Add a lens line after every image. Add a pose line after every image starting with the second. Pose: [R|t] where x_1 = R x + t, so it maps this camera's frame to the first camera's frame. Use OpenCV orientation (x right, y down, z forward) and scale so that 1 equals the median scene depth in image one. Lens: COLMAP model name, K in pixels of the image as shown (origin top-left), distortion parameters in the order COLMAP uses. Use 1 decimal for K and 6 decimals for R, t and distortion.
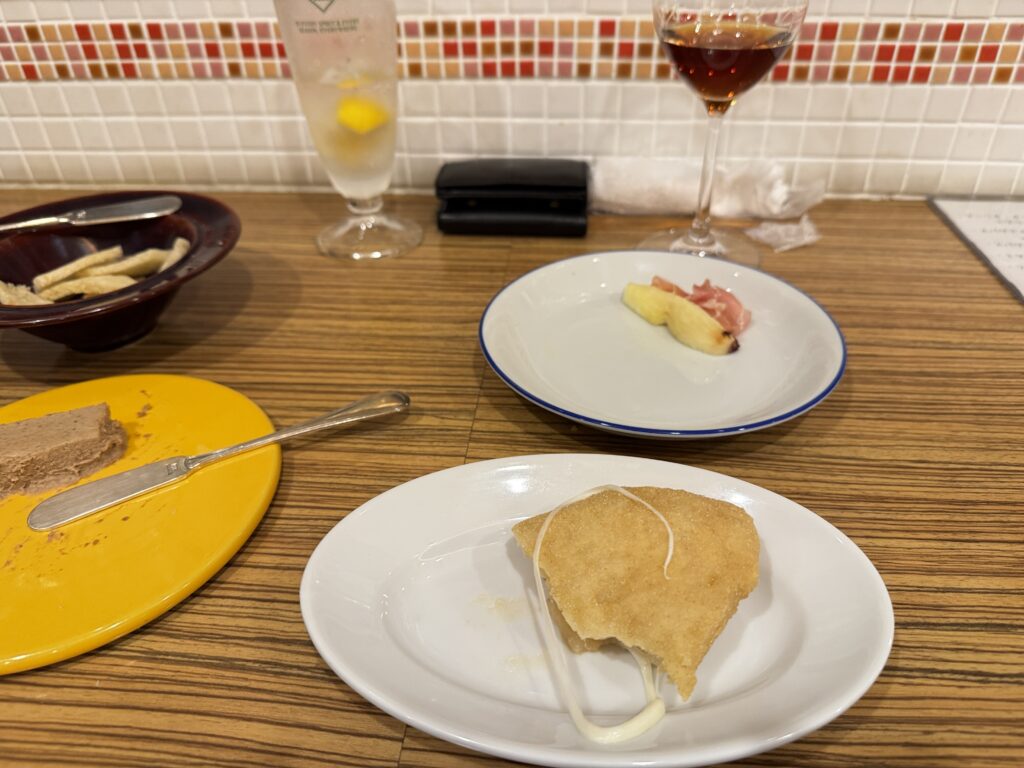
lens RADIAL K [[783.8, 0, 529.1], [0, 783.8, 358.0], [0, 0, 1]] dist [-0.001226, -0.015831]
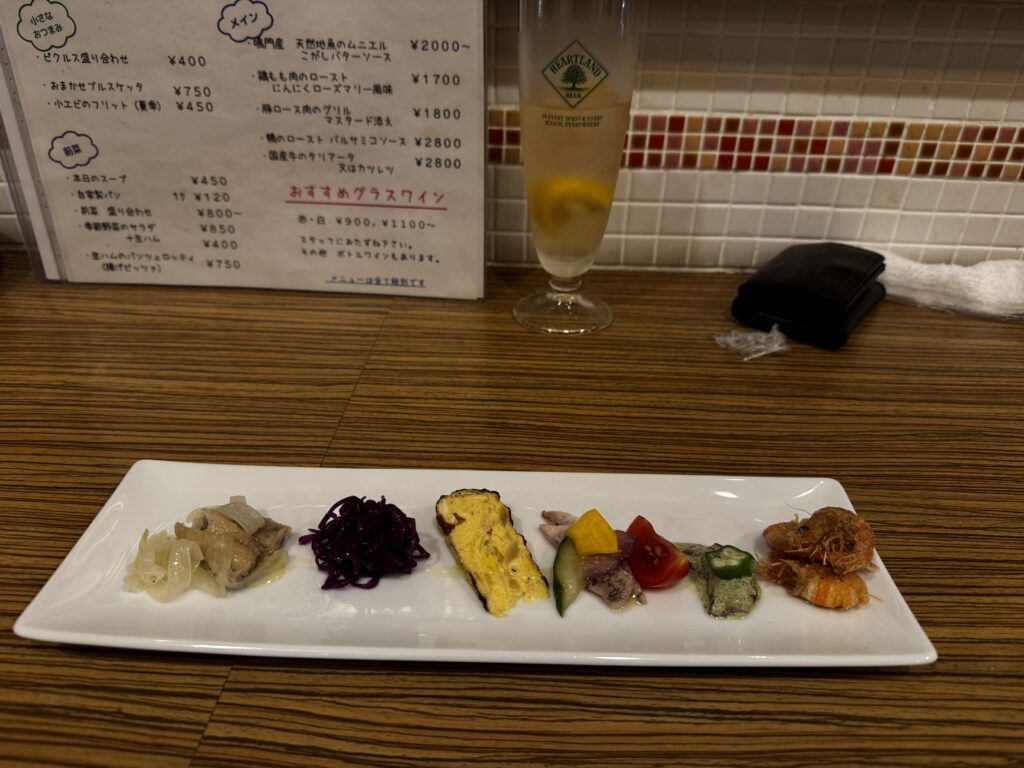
lens RADIAL K [[783.8, 0, 549.9], [0, 783.8, 354.7], [0, 0, 1]] dist [-0.001226, -0.015831]
pose [[0.998626, 0.009690, 0.051502, 0.163717], [-0.006199, 0.997700, -0.067508, -0.016392], [-0.052038, 0.067095, 0.996389, -0.081725]]
